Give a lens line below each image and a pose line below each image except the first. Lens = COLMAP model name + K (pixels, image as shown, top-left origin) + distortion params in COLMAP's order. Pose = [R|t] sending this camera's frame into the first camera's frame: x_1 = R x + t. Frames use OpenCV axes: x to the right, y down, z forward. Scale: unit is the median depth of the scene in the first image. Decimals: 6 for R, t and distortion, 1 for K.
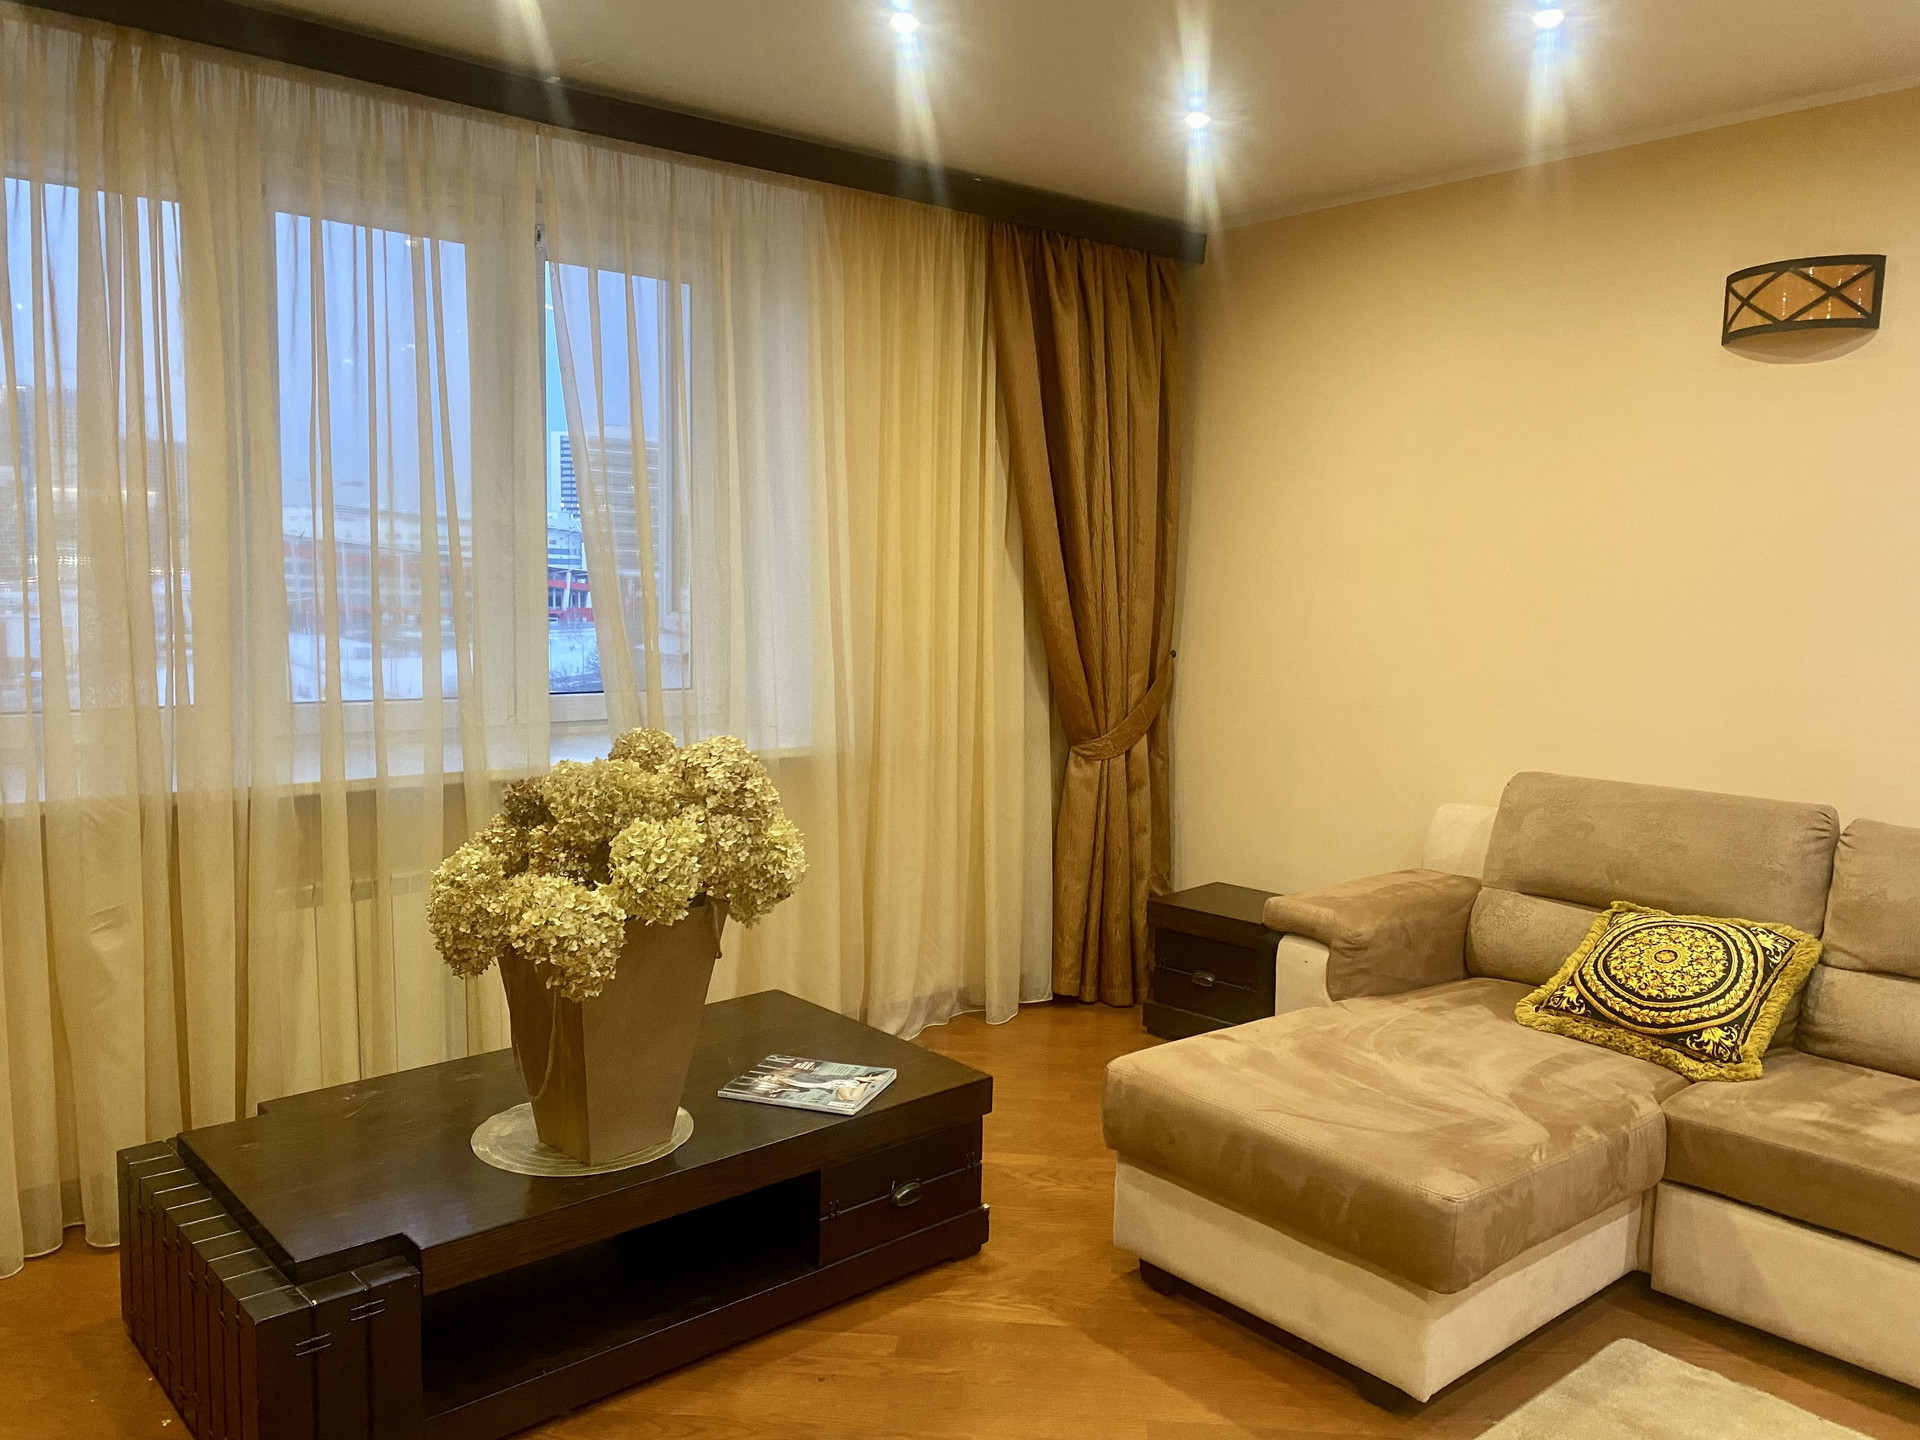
lens RADIAL K [[1452.9, 0, 962.7], [0, 1452.9, 718.9], [0, 0, 1]] dist [0.049085, -0.067456]
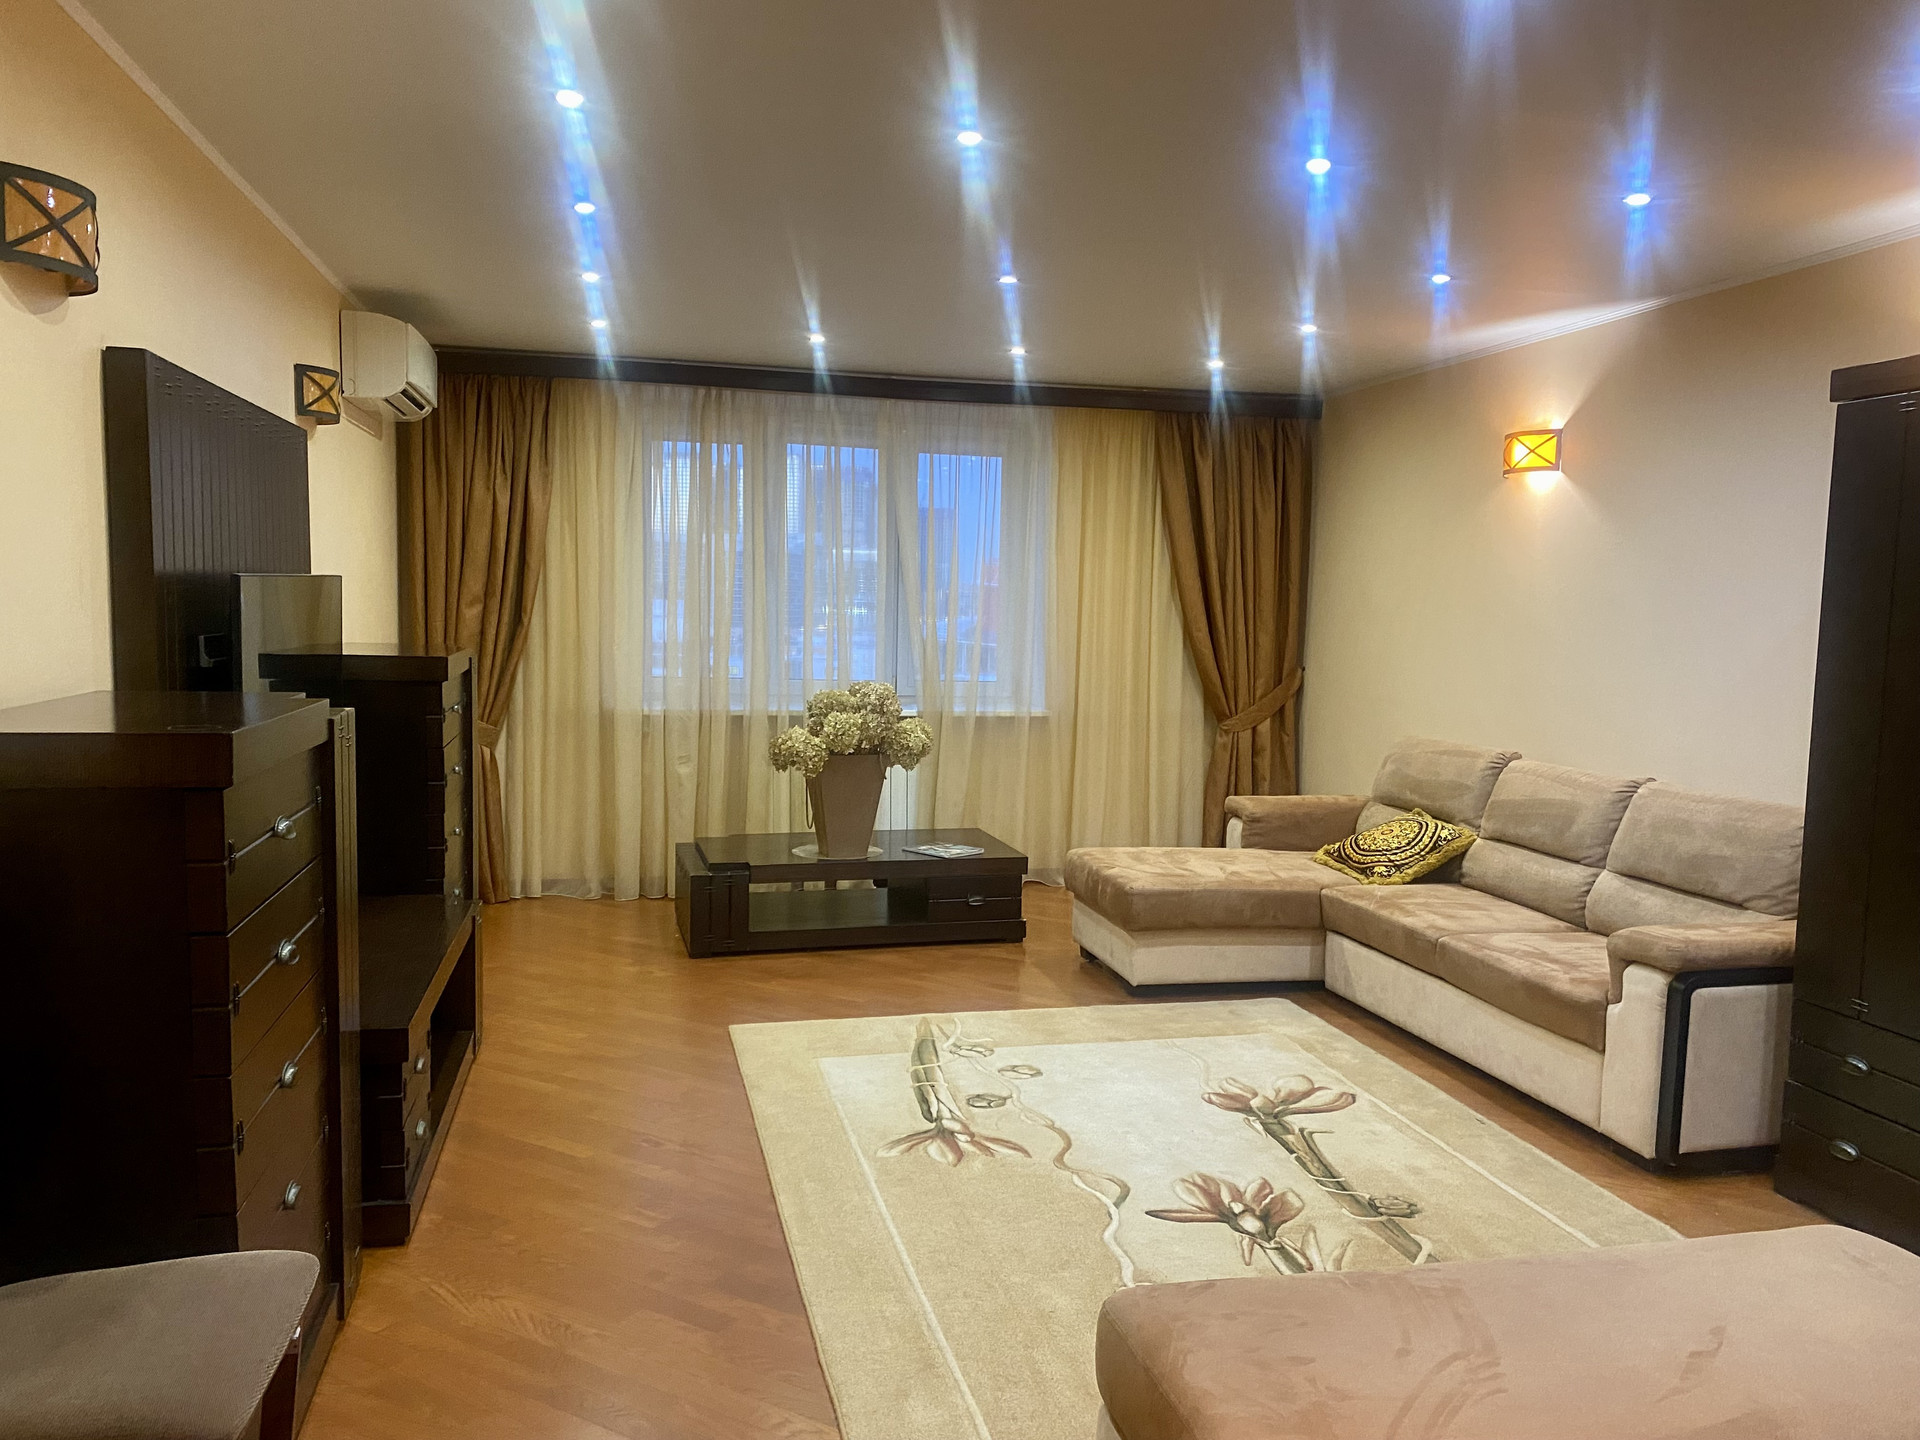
lens RADIAL K [[1452.9, 0, 964.8], [0, 1452.9, 729.7], [0, 0, 1]] dist [0.049085, -0.067456]
pose [[0.900746, 0.037927, -0.432686, 0.814049], [-0.047108, 0.998834, -0.010514, 0.088059], [0.431783, 0.029854, 0.901483, -0.896538]]
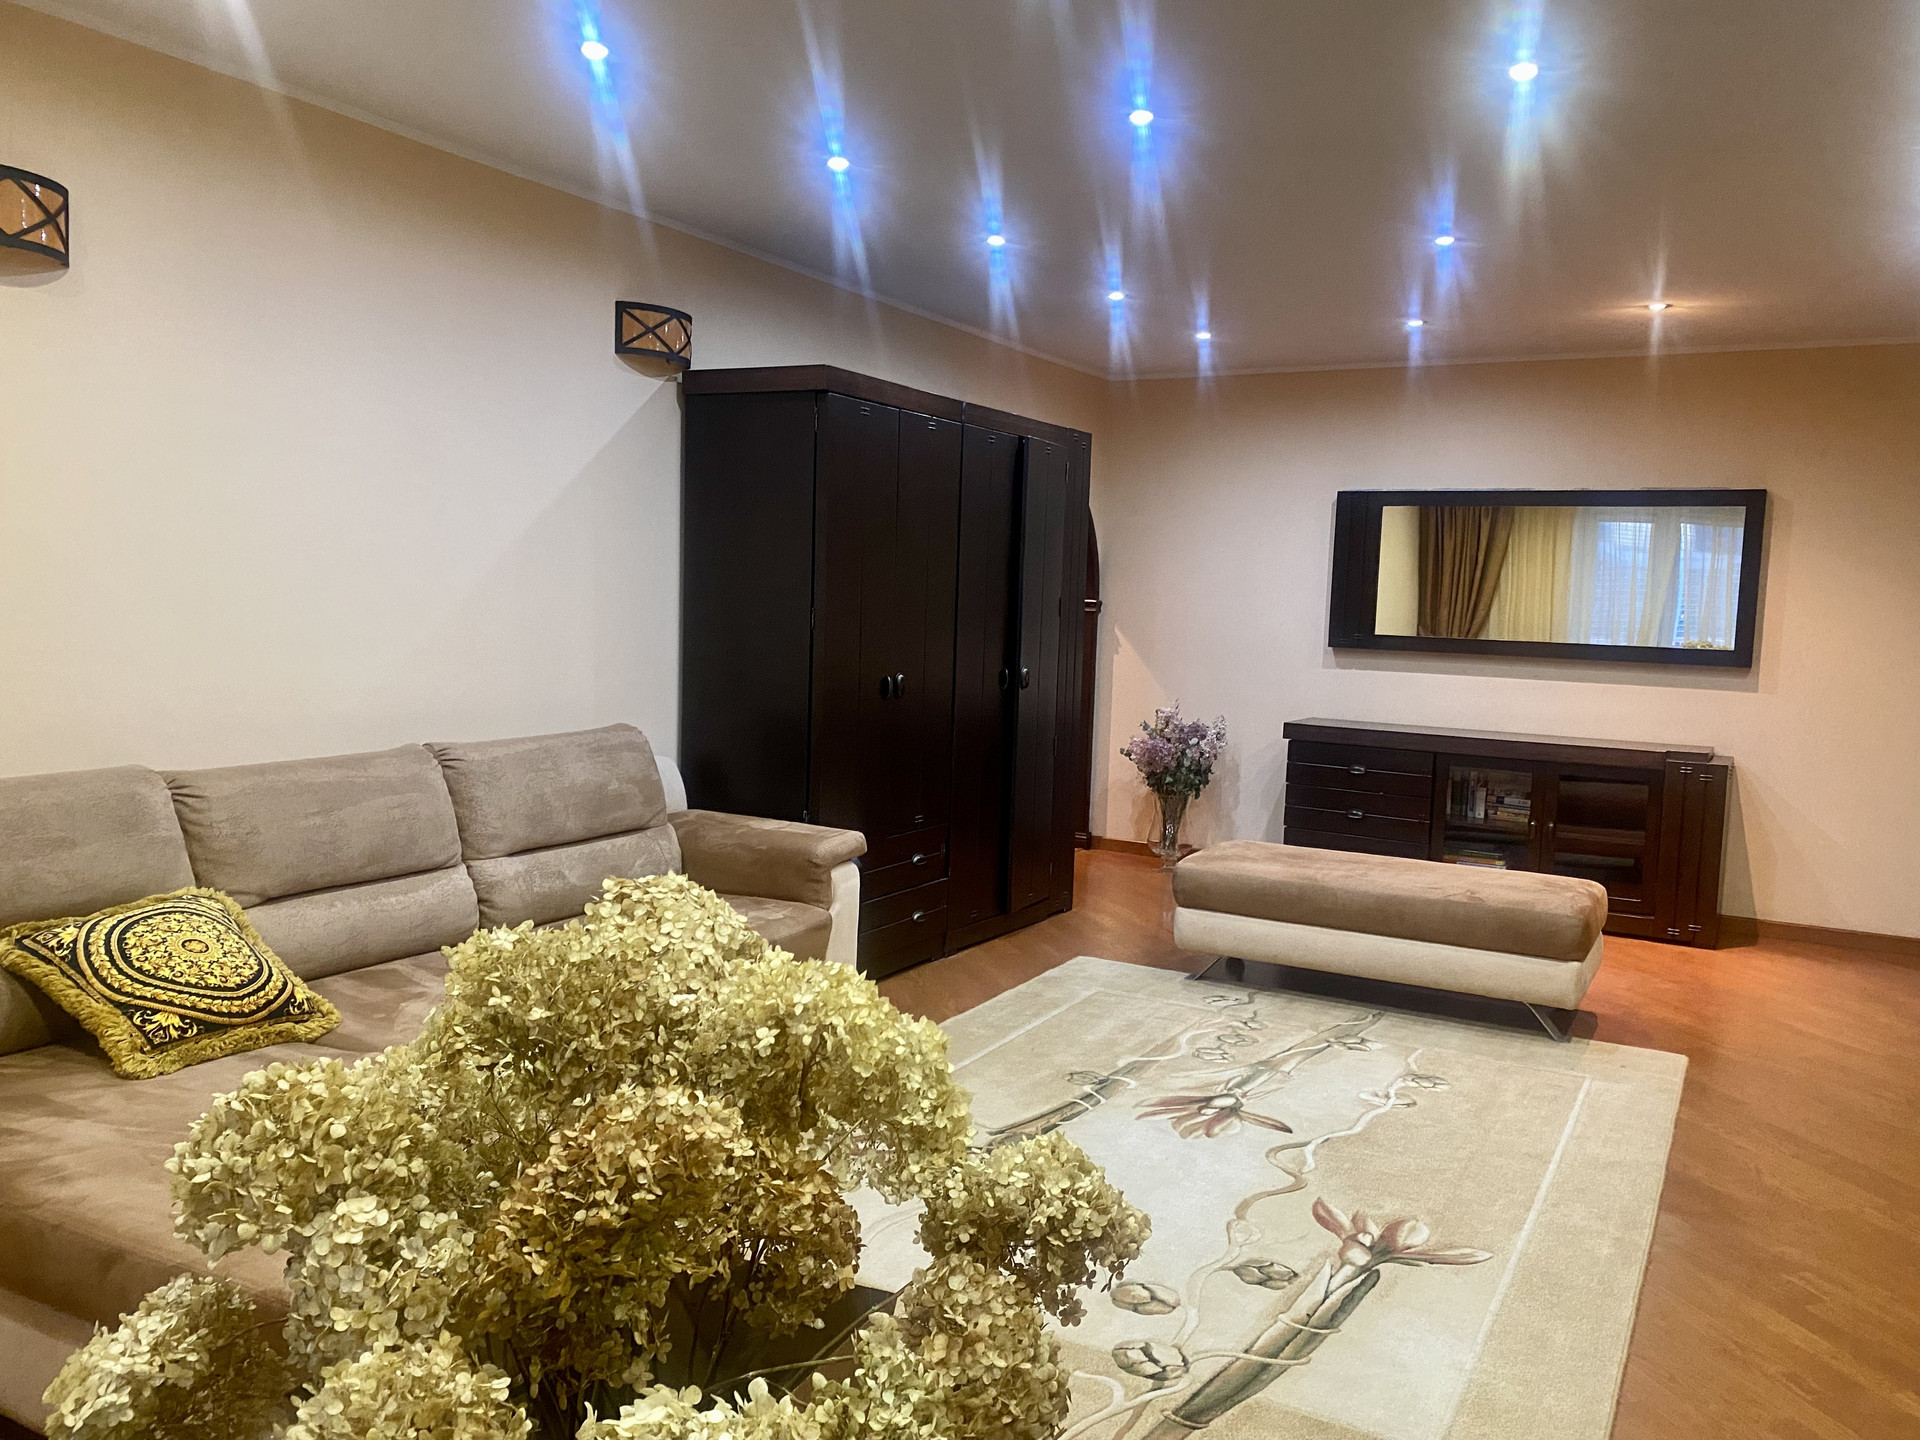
lens RADIAL K [[1452.9, 0, 953.4], [0, 1452.9, 716.4], [0, 0, 1]] dist [0.049085, -0.067456]
pose [[-0.358006, -0.121882, 0.925730, -0.586320], [0.045731, 0.987965, 0.147762, -0.107734], [-0.932599, 0.095234, -0.348124, 0.927195]]
